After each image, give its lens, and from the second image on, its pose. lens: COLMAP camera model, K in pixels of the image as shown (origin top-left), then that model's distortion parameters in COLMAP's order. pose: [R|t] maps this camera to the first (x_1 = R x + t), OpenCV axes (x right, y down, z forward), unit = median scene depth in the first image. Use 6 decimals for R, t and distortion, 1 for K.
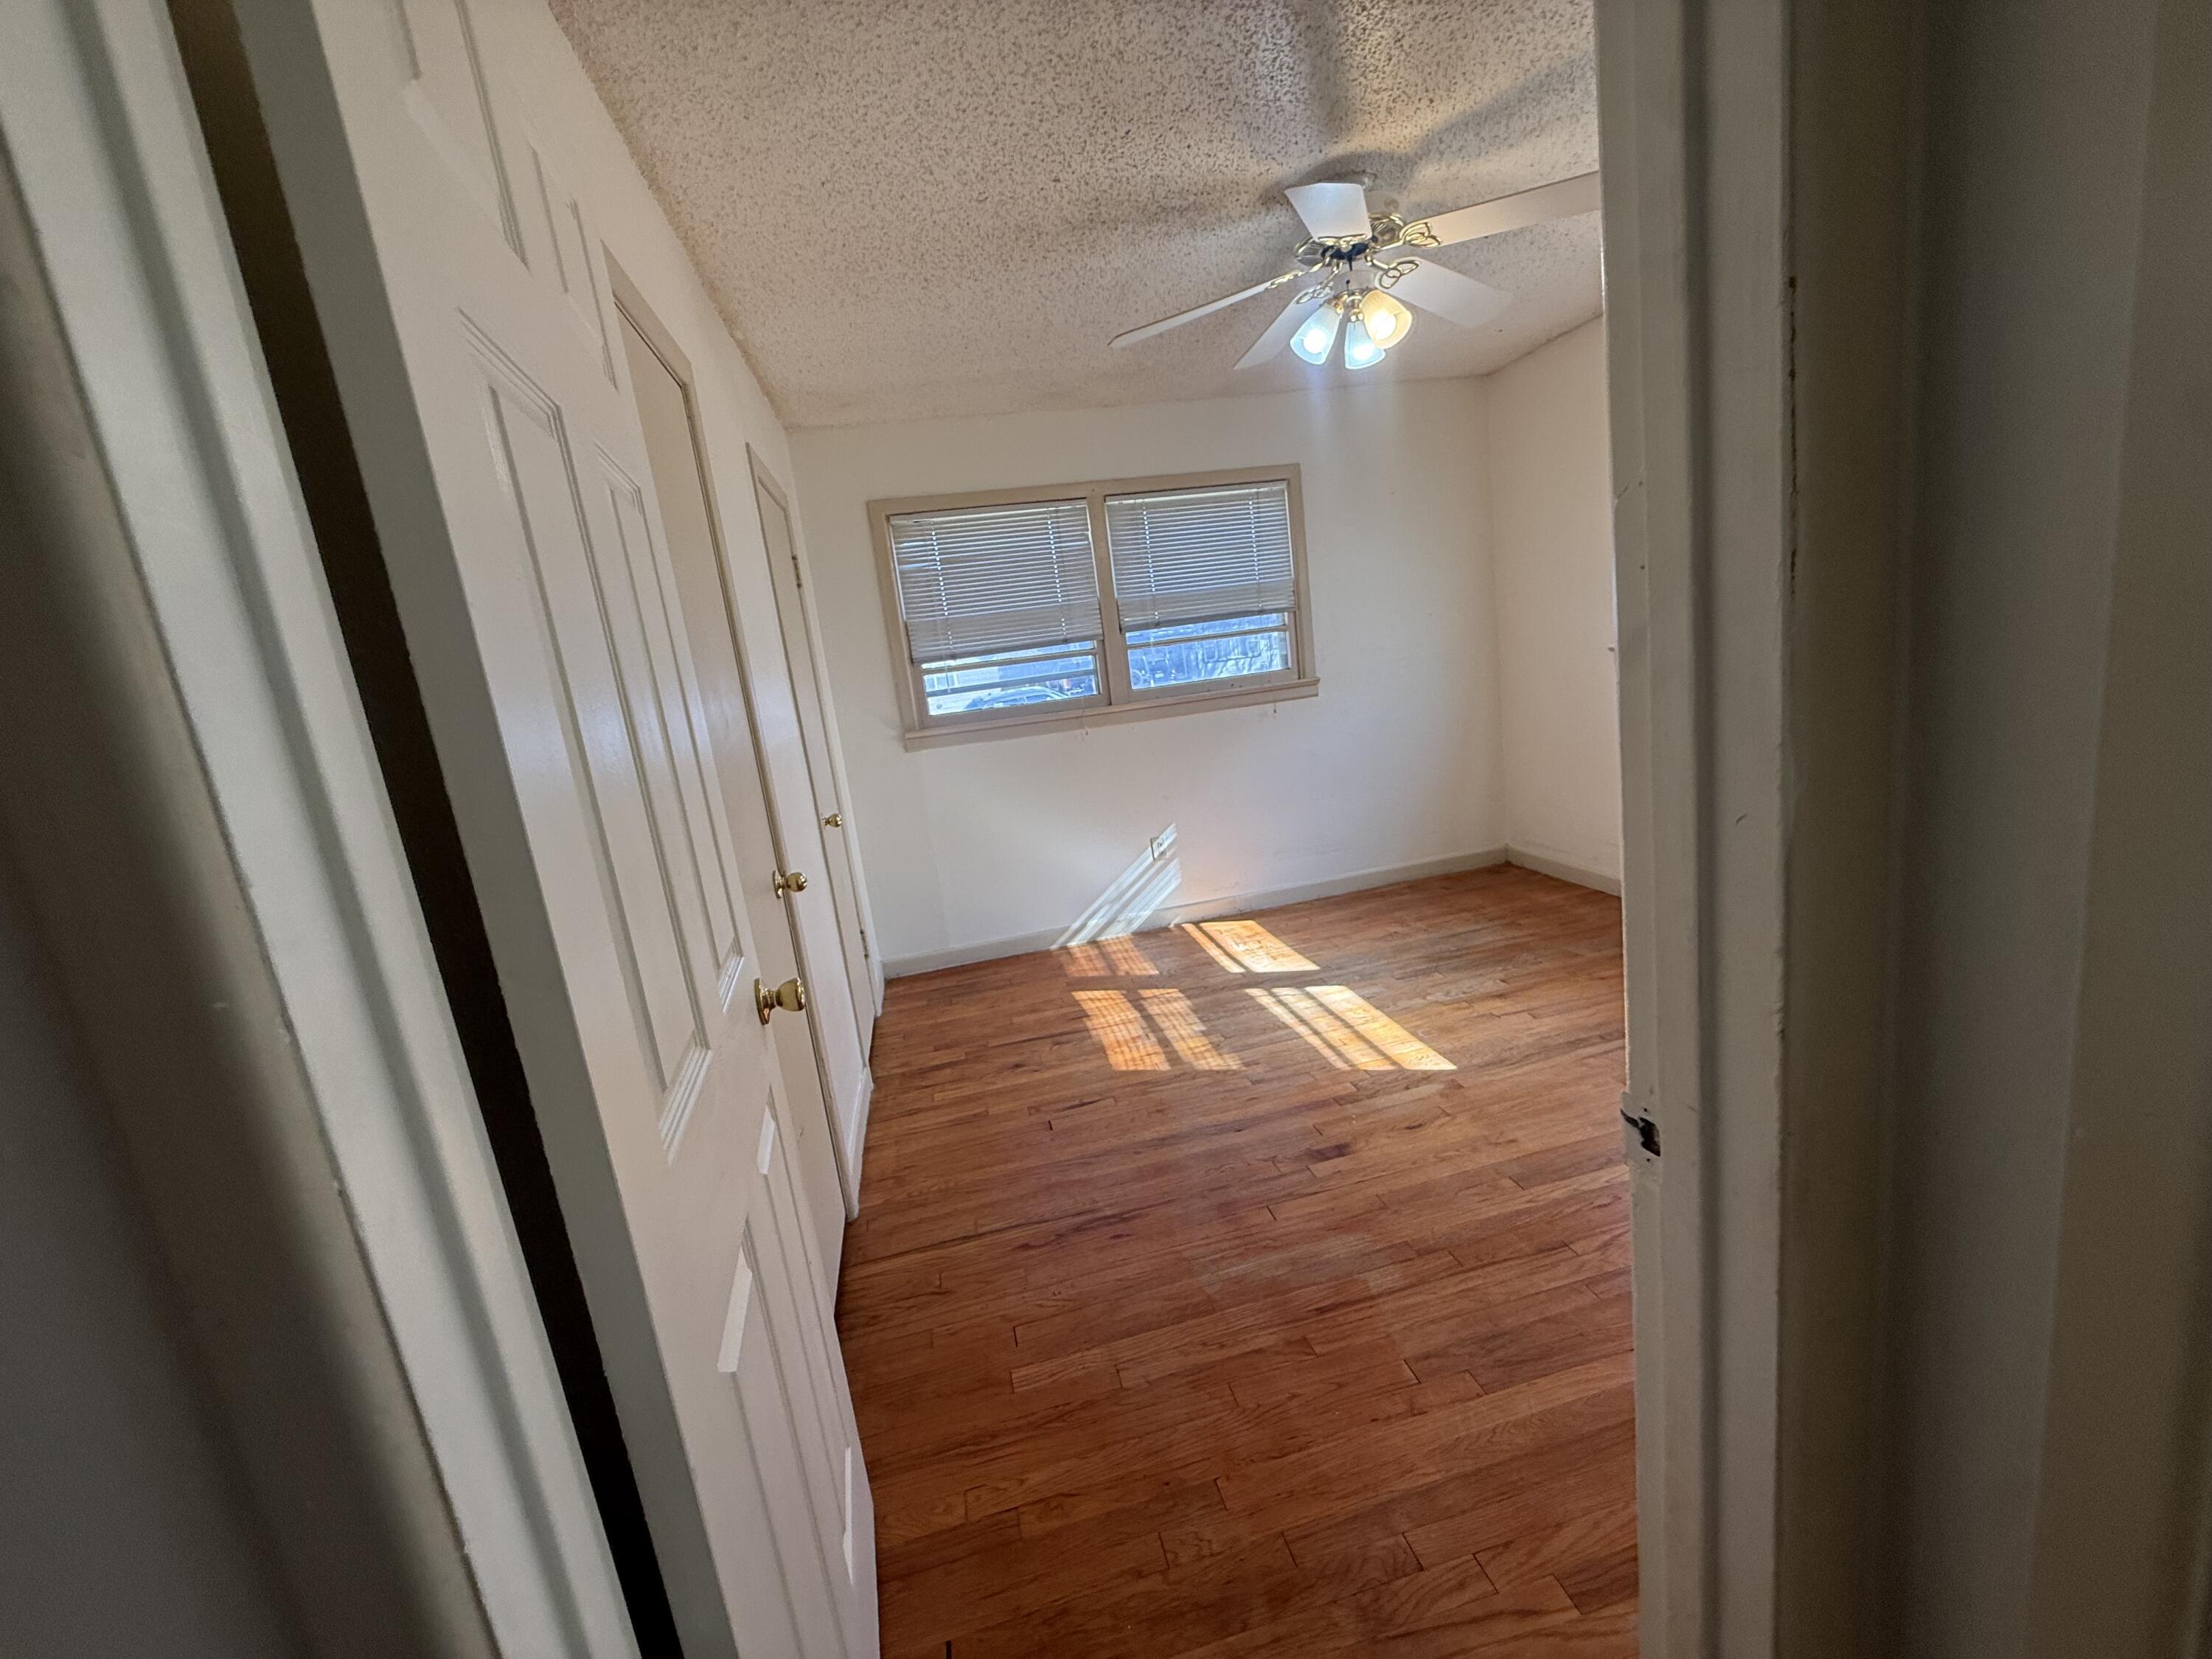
lens RADIAL K [[881.9, 0, 1096.2], [0, 881.9, 825.9], [0, 0, 1]] dist [-0.003446, 0.000722]
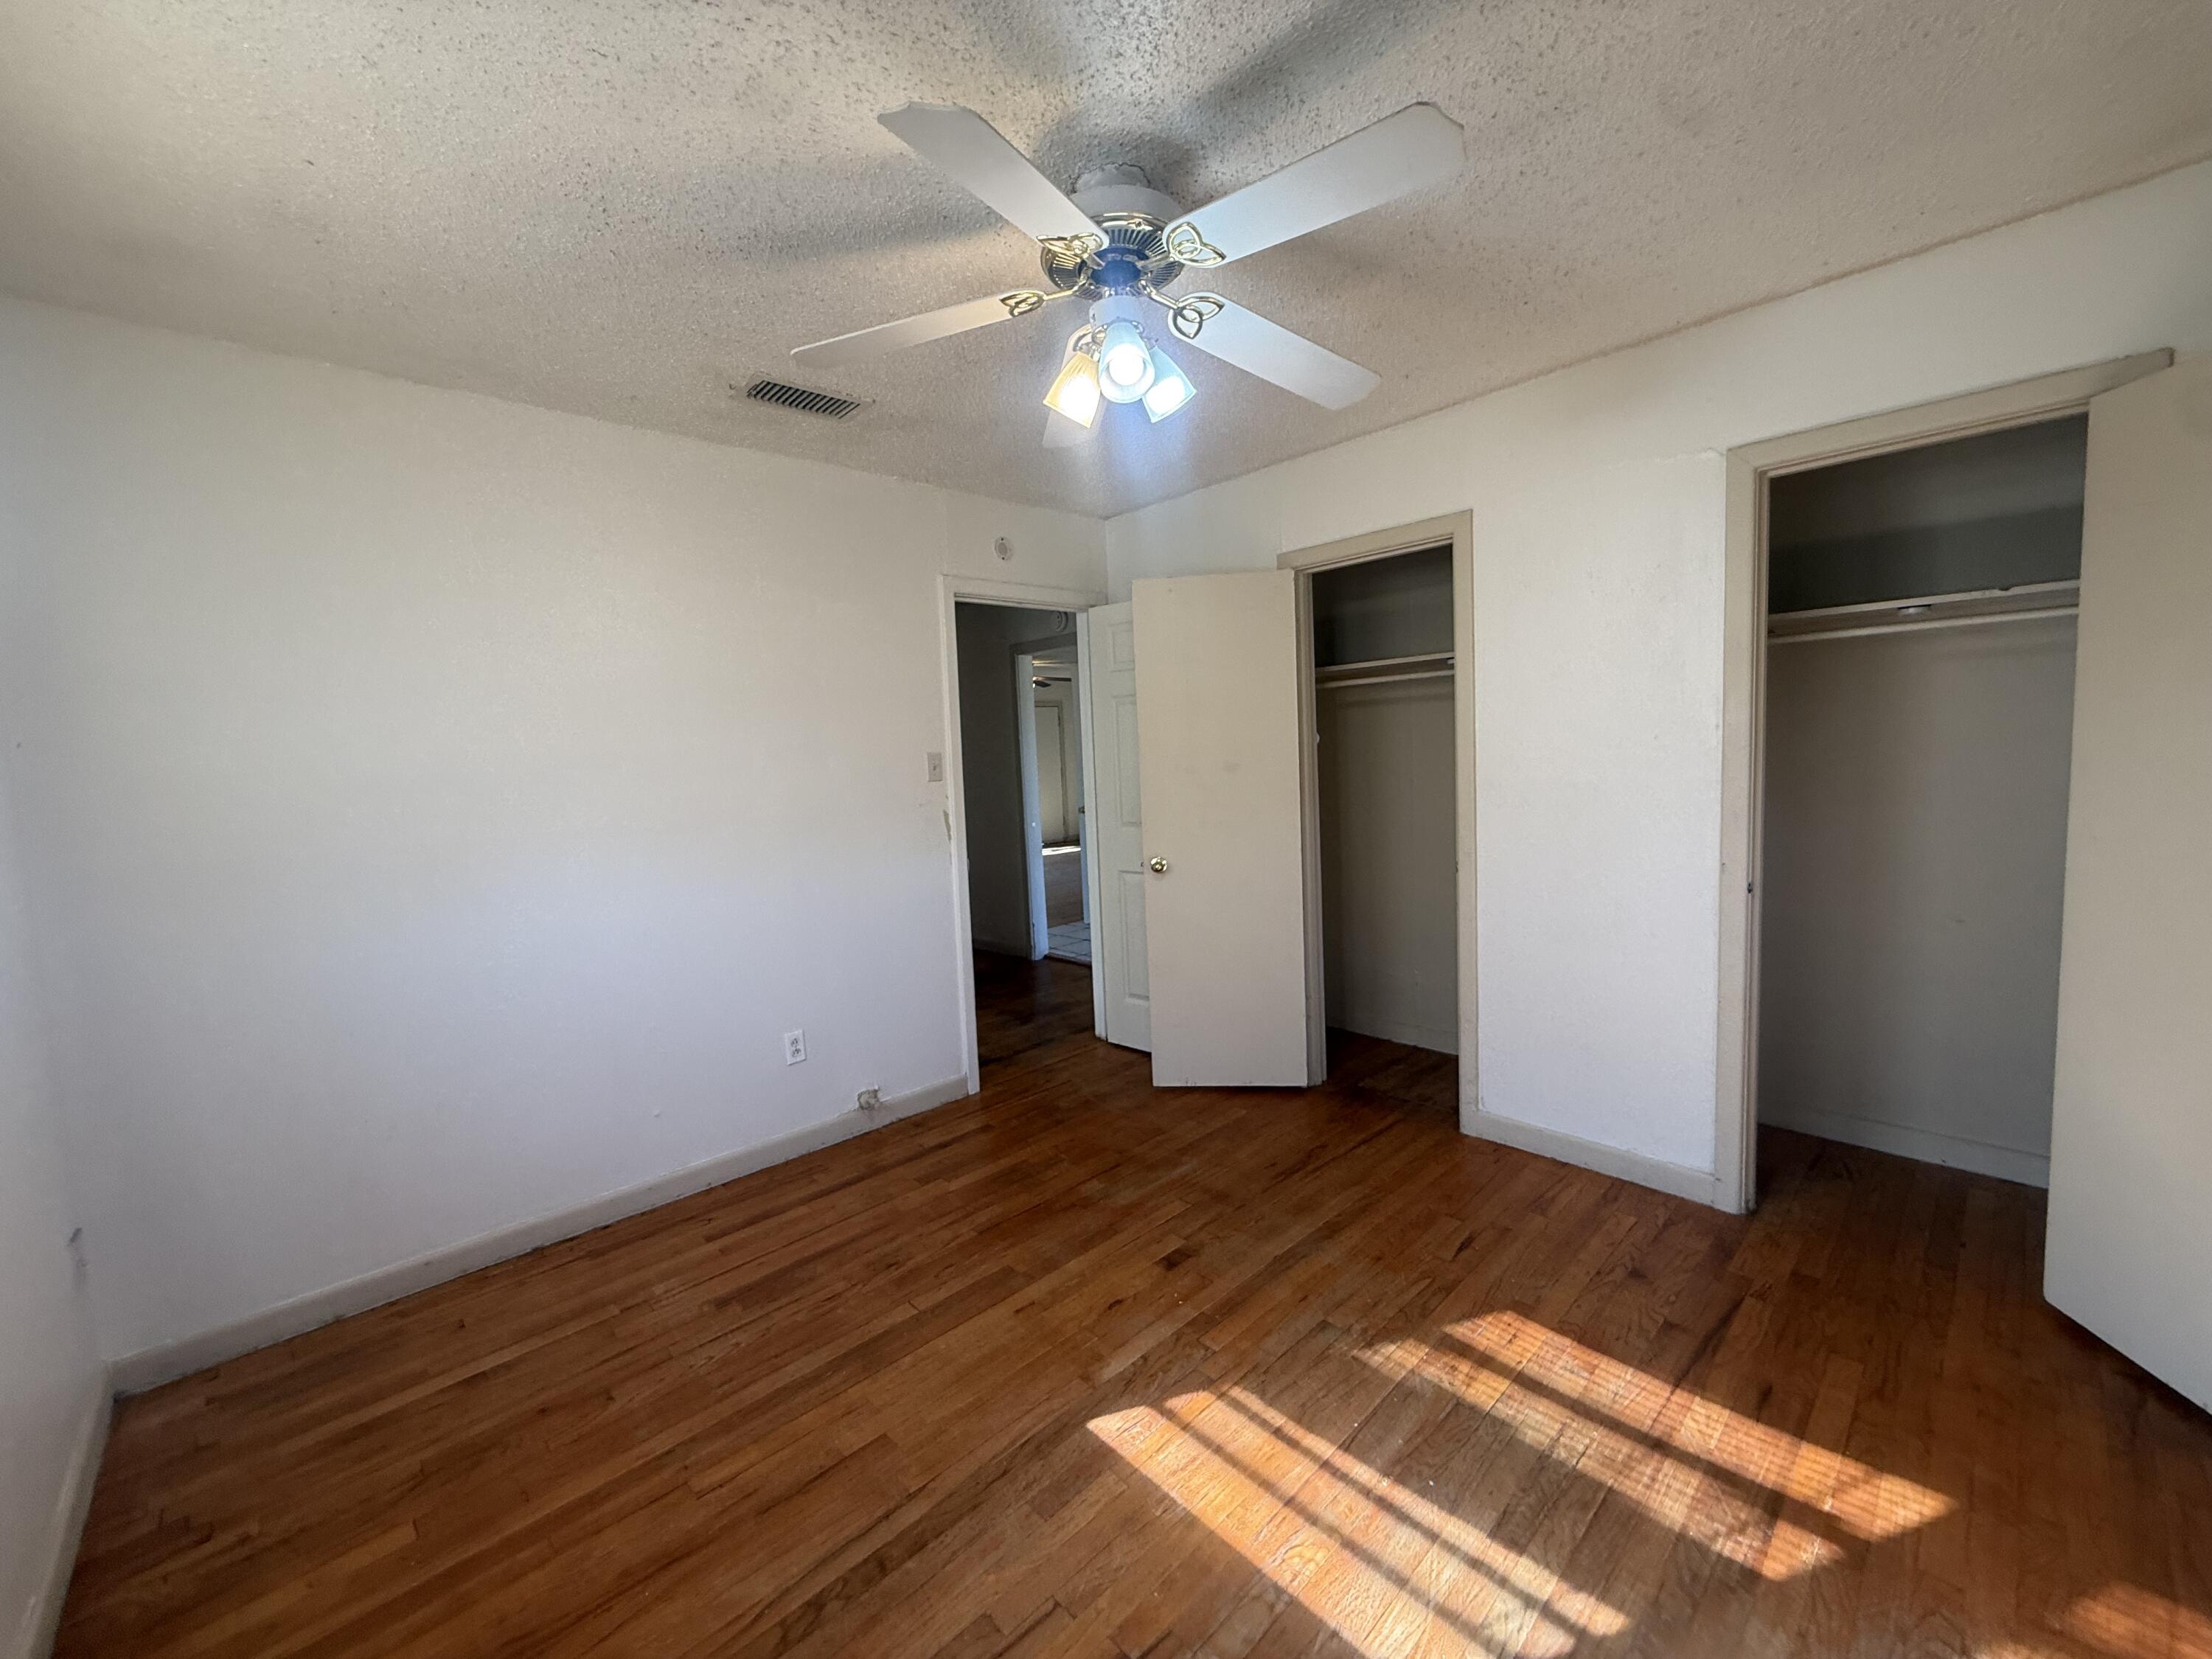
lens RADIAL K [[881.9, 0, 1103.0], [0, 881.9, 825.0], [0, 0, 1]] dist [-0.003446, 0.000722]
pose [[-0.838143, 0.210668, -0.503126, 0.700605], [0.053032, 0.949507, 0.309232, -0.405236], [0.542867, 0.232499, -0.806995, 1.554233]]
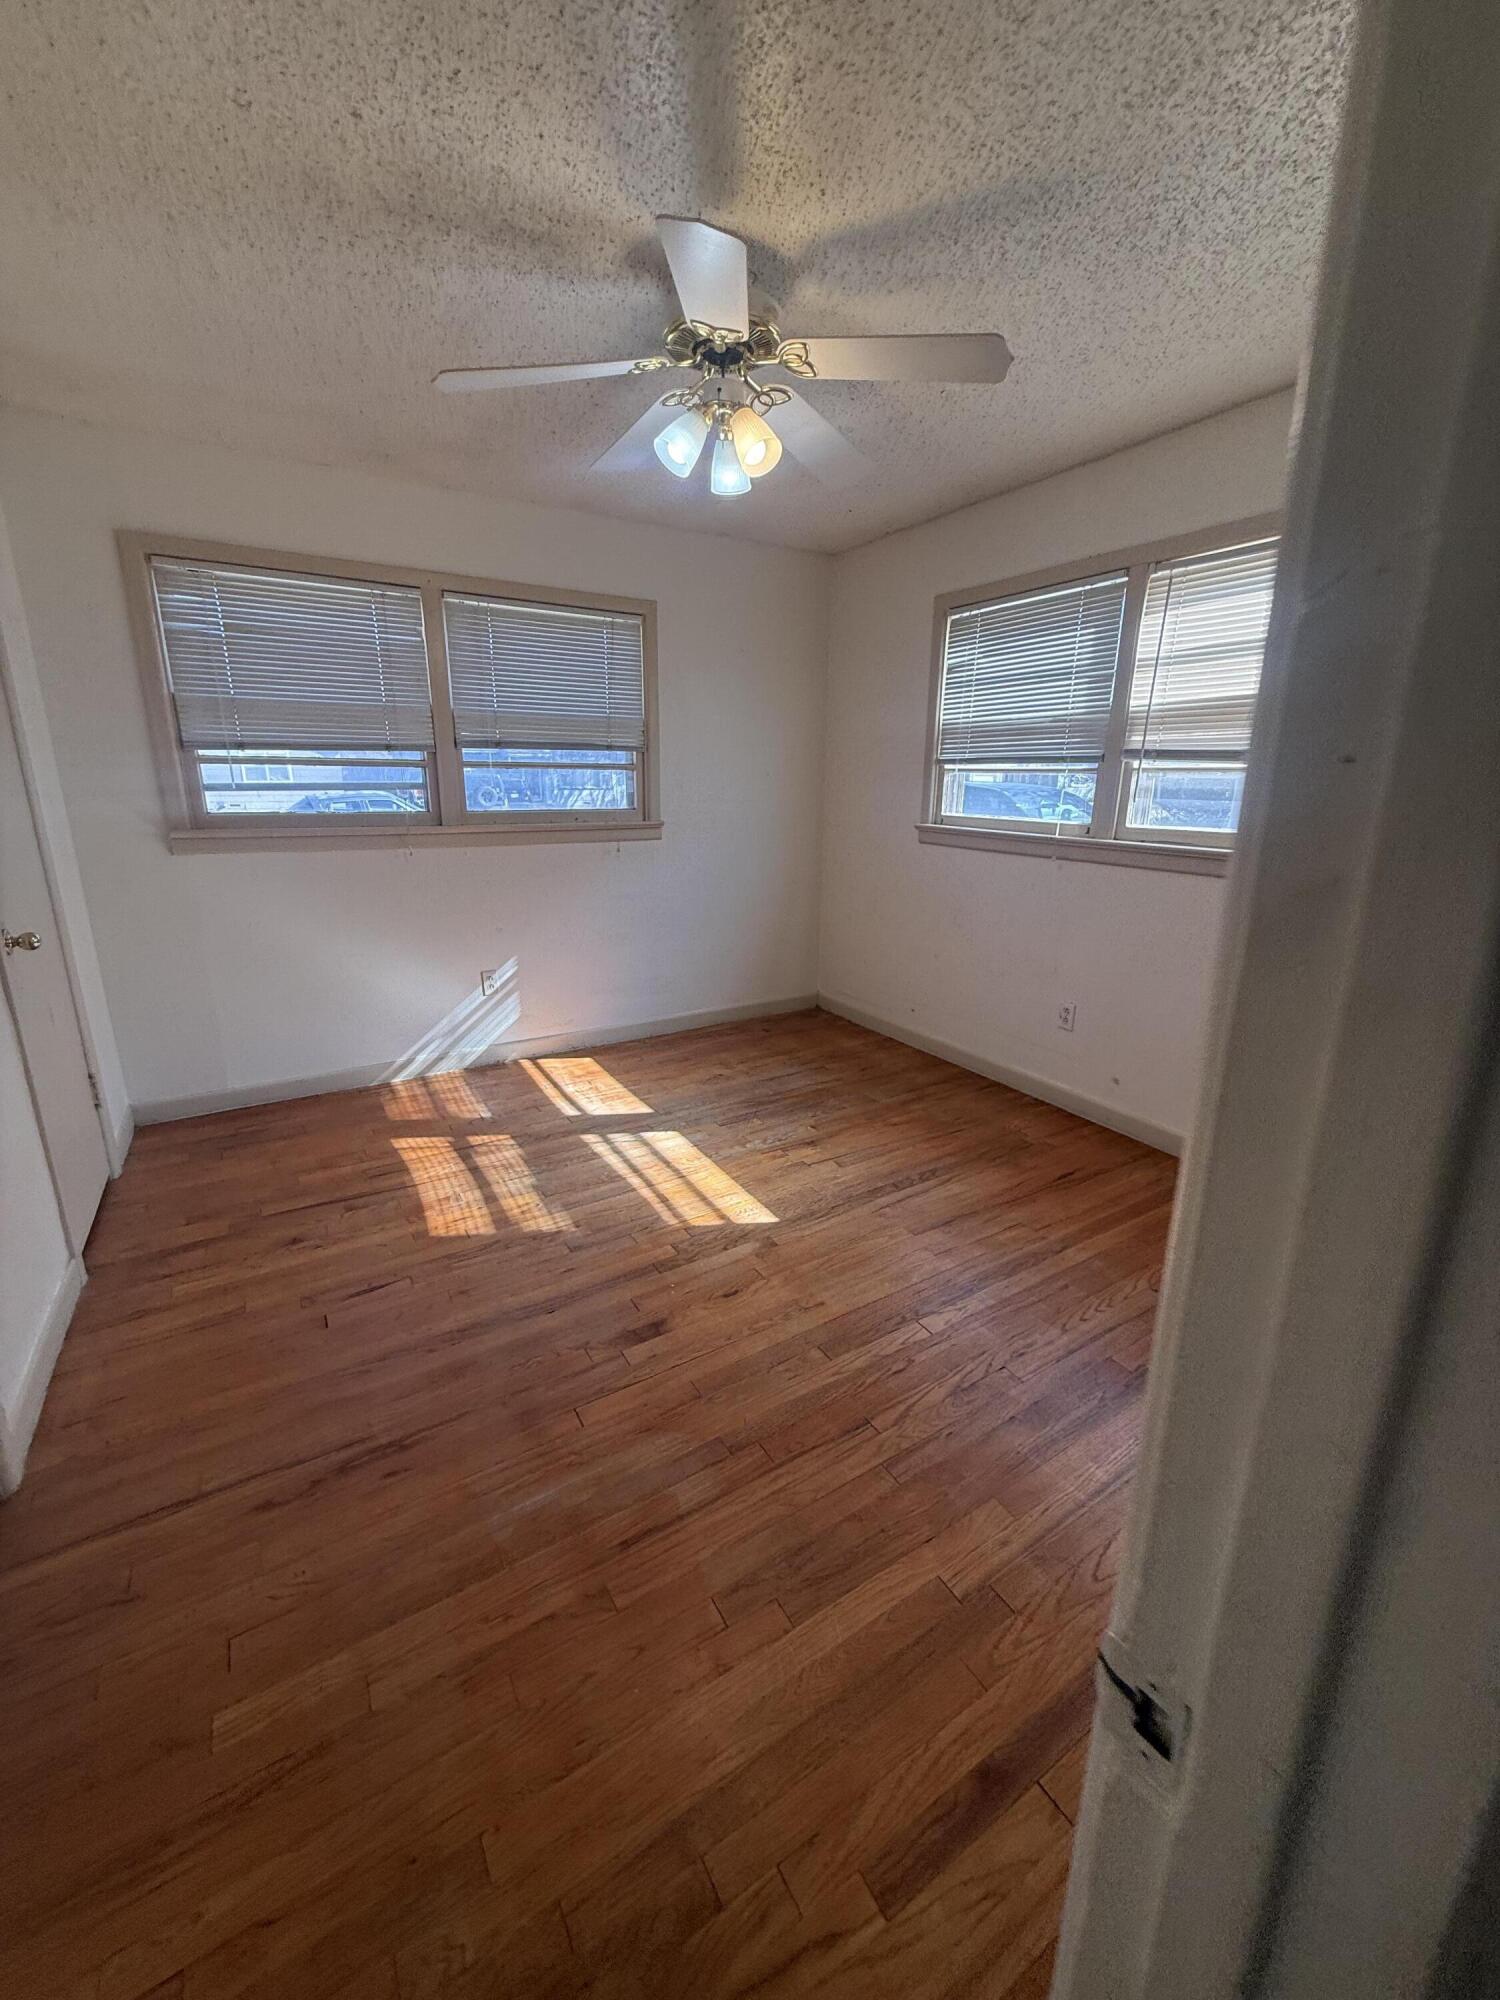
lens RADIAL K [[797.3, 0, 751.3], [0, 797.3, 990.9], [0, 0, 1]] dist [-0.003446, 0.000722]
pose [[0.931778, 0.040307, 0.360784, 0.043108], [-0.061516, 0.996976, 0.047491, -0.041139], [-0.357779, -0.066445, 0.931439, 0.170323]]
